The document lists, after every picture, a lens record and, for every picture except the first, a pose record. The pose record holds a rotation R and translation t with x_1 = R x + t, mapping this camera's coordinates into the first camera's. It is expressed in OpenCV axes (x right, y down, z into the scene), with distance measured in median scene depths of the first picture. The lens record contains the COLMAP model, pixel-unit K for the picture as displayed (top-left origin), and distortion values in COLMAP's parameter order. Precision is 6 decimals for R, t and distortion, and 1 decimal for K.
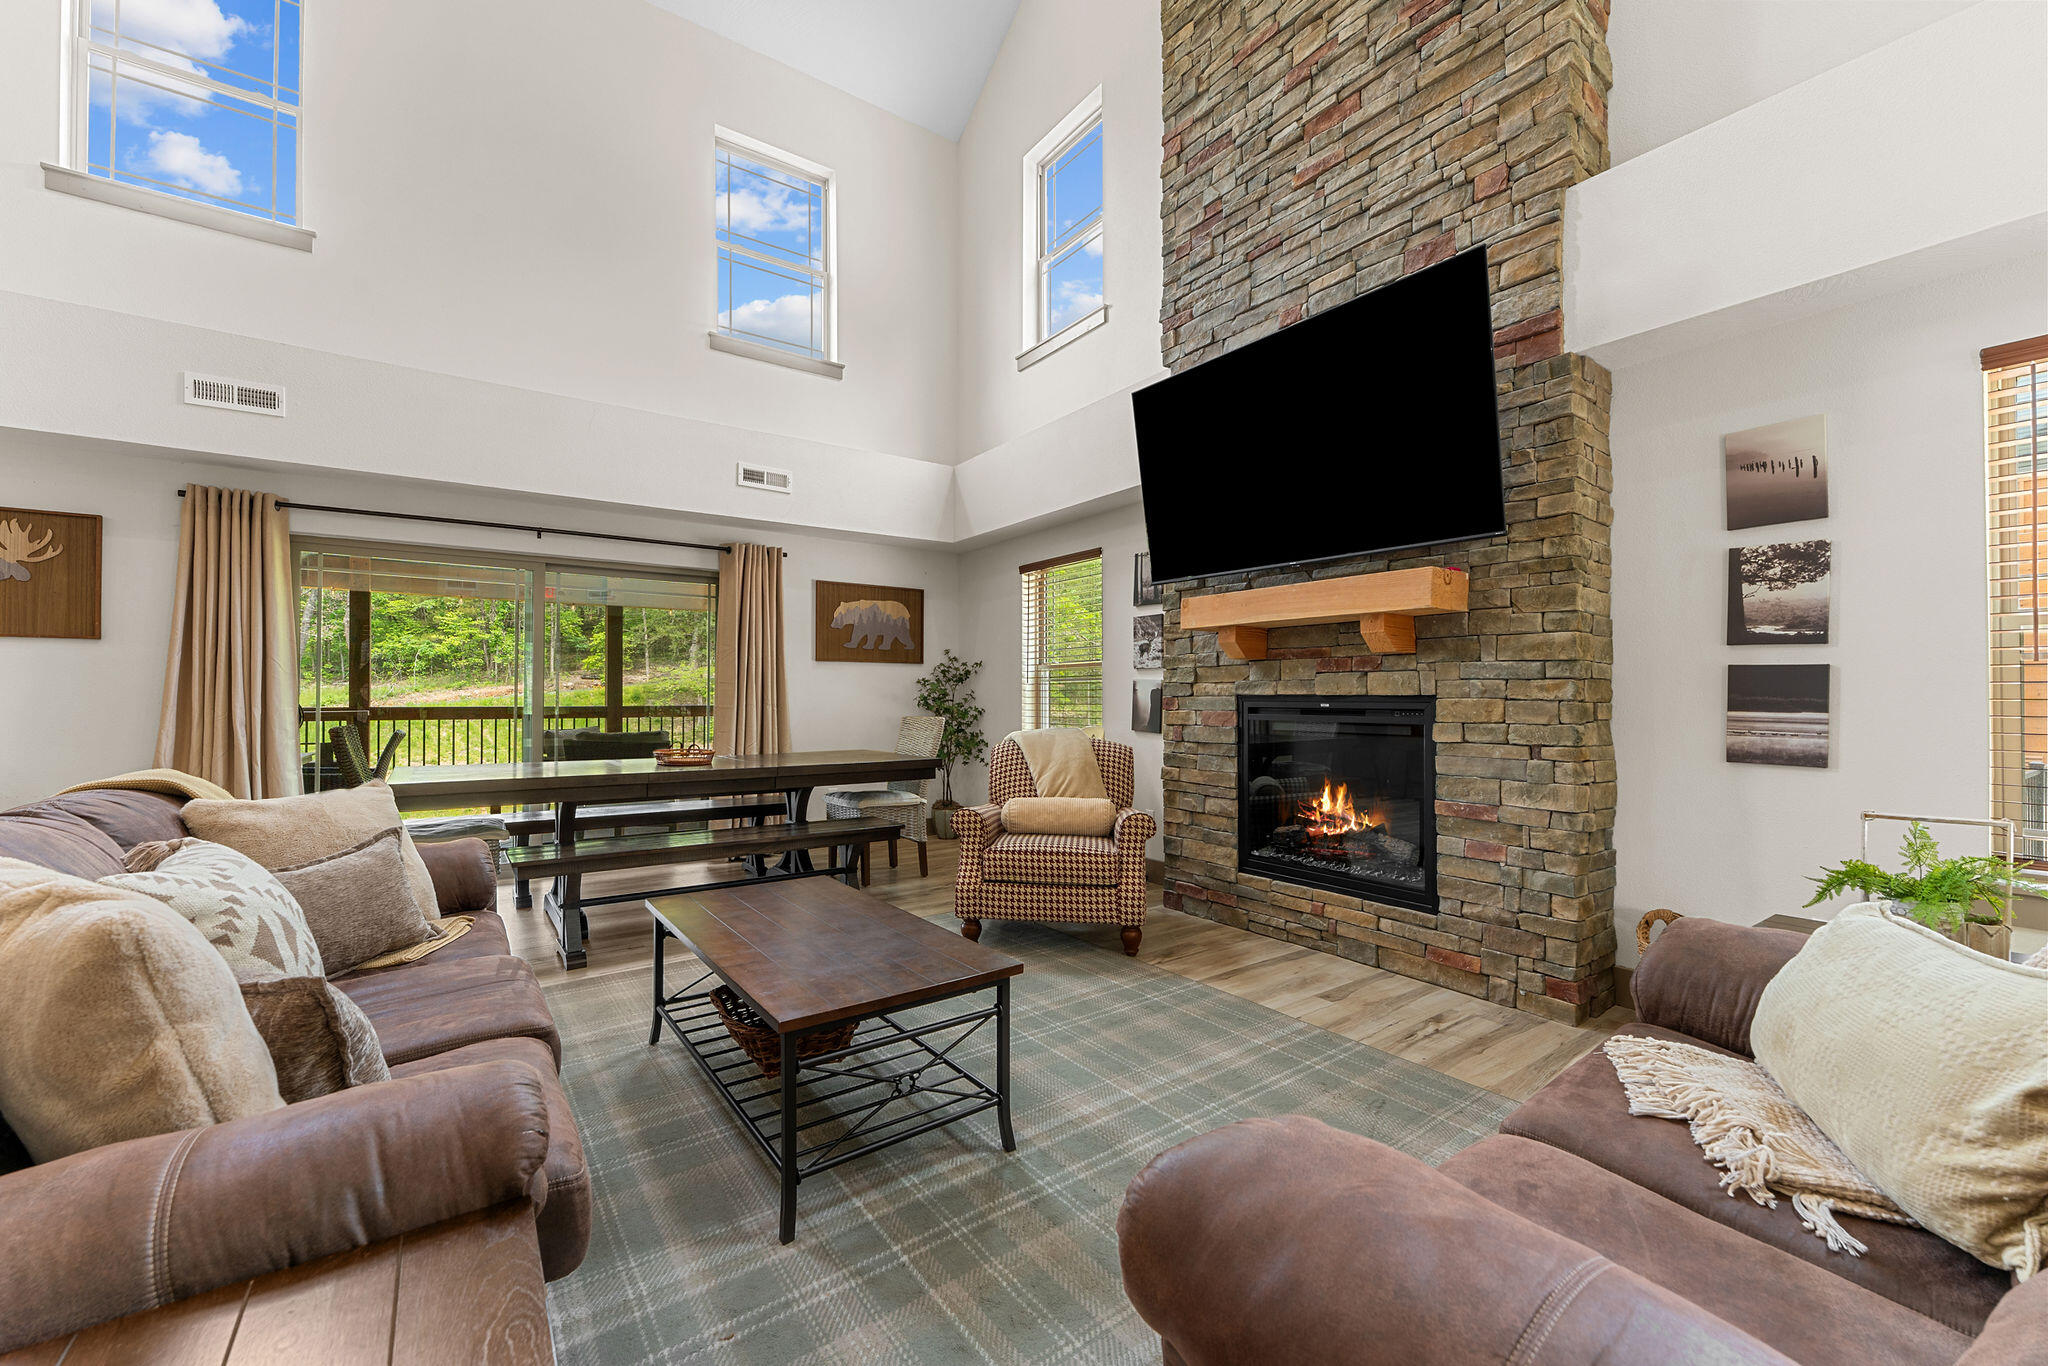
lens RADIAL K [[815.5, 0, 1027.8], [0, 815.5, 687.9], [0, 0, 1]] dist [0.001882, -0.001022]
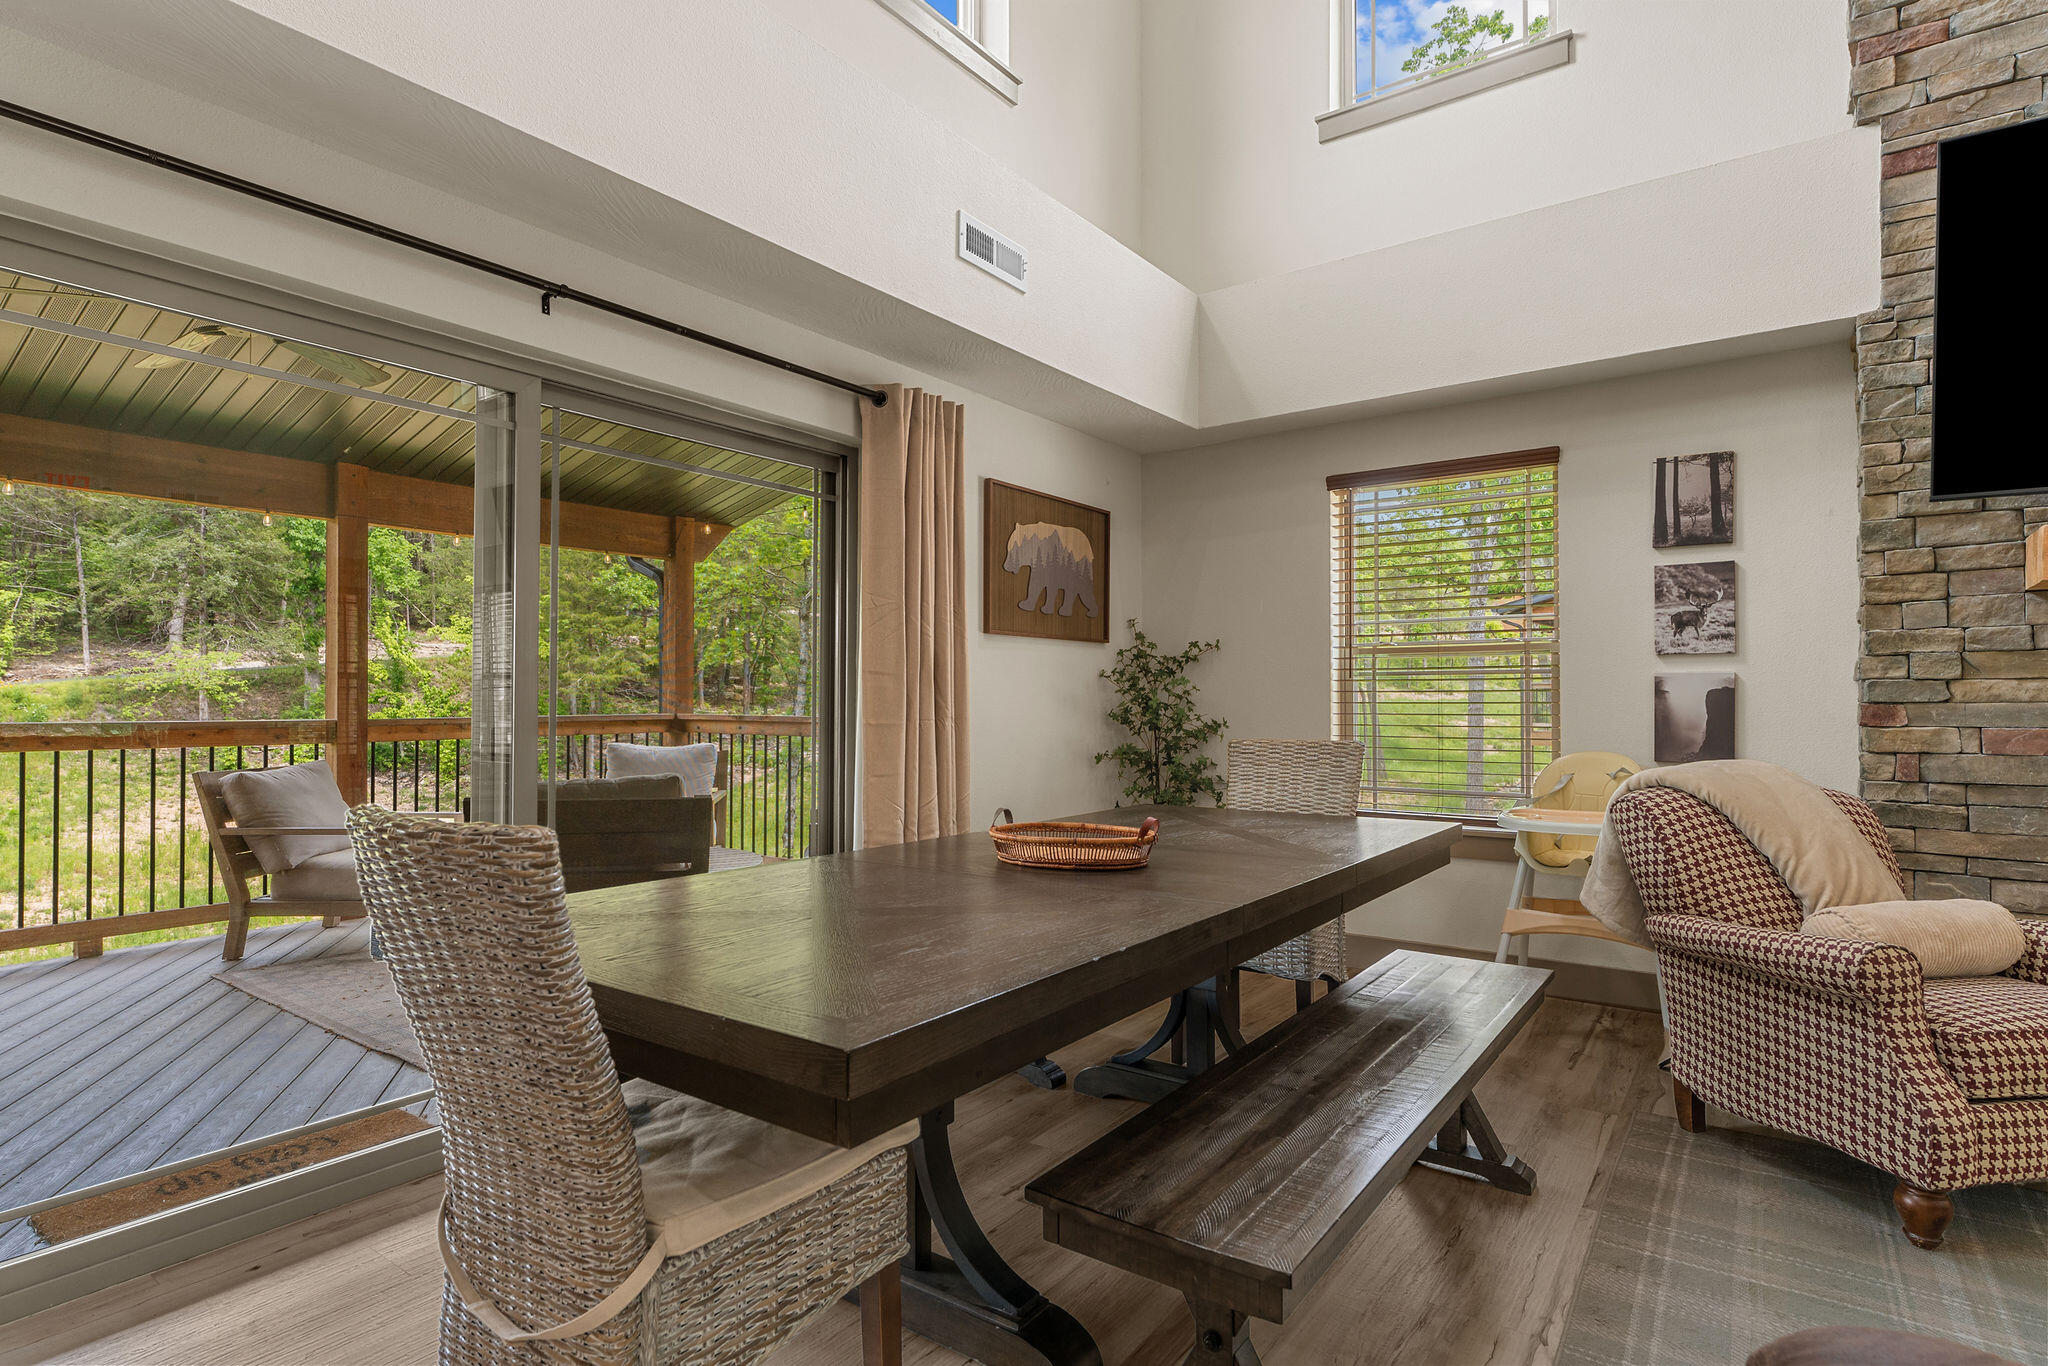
lens RADIAL K [[1058.8, 0, 1020.3], [0, 1058.8, 683.4], [0, 0, 1]] dist [0.003843, 0.000986]
pose [[0.948004, 0.007460, 0.318172, -0.747063], [-0.005508, 0.999960, -0.007035, 0.006467], [-0.318211, 0.004917, 0.948007, 0.586668]]
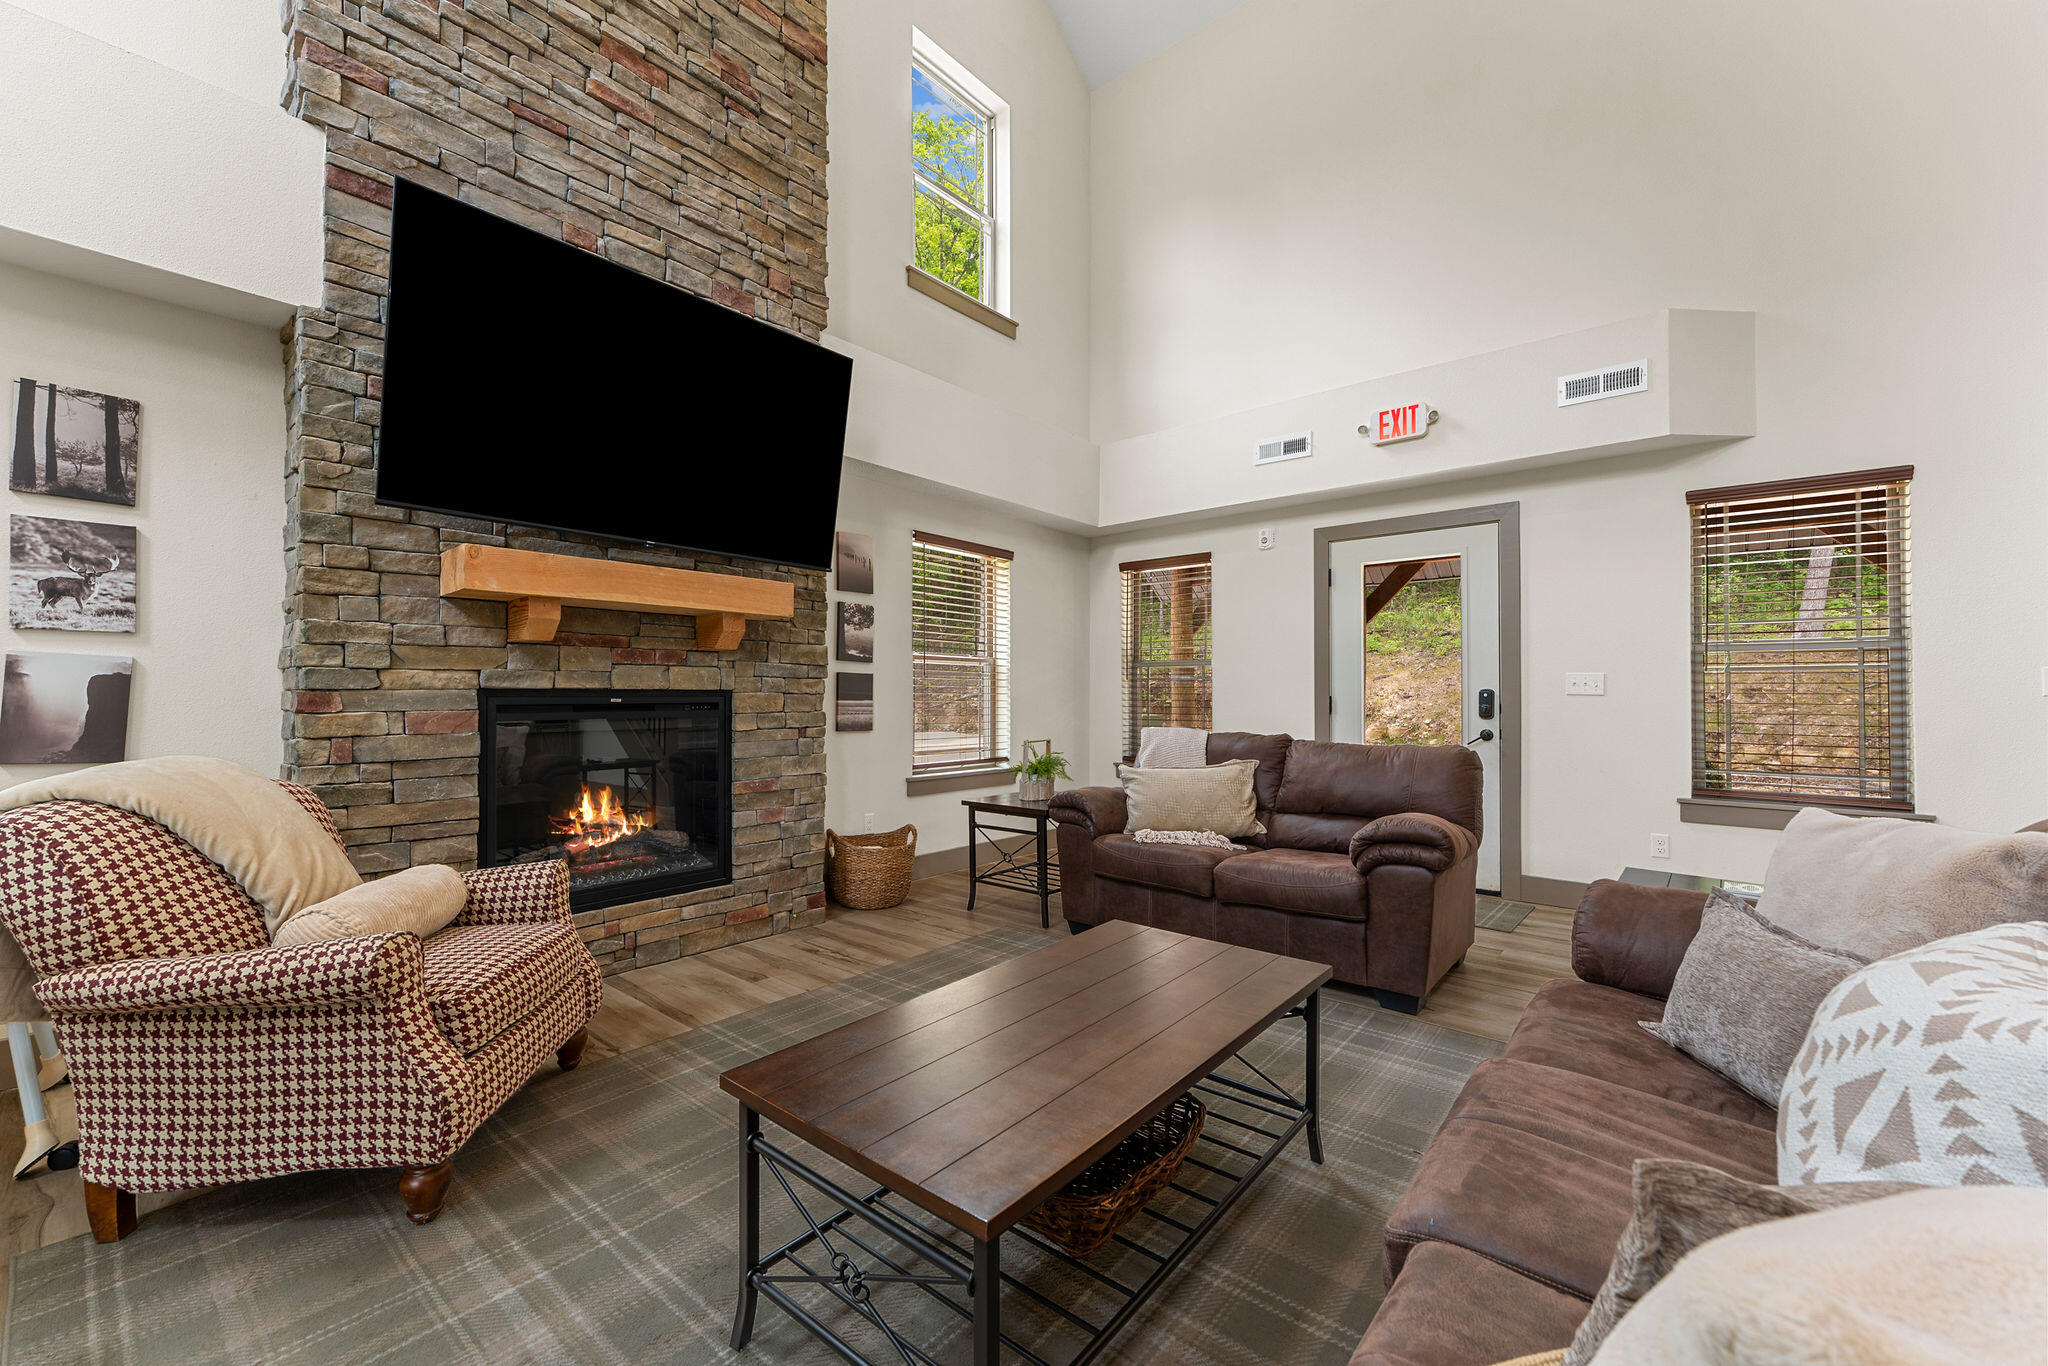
lens RADIAL K [[815.5, 0, 1023.3], [0, 815.5, 686.0], [0, 0, 1]] dist [0.001882, -0.001022]
pose [[-0.240781, 0.009555, 0.970532, -0.613714], [-0.008994, 0.999887, -0.012075, 0.012092], [-0.970538, -0.011636, -0.240668, 0.775809]]
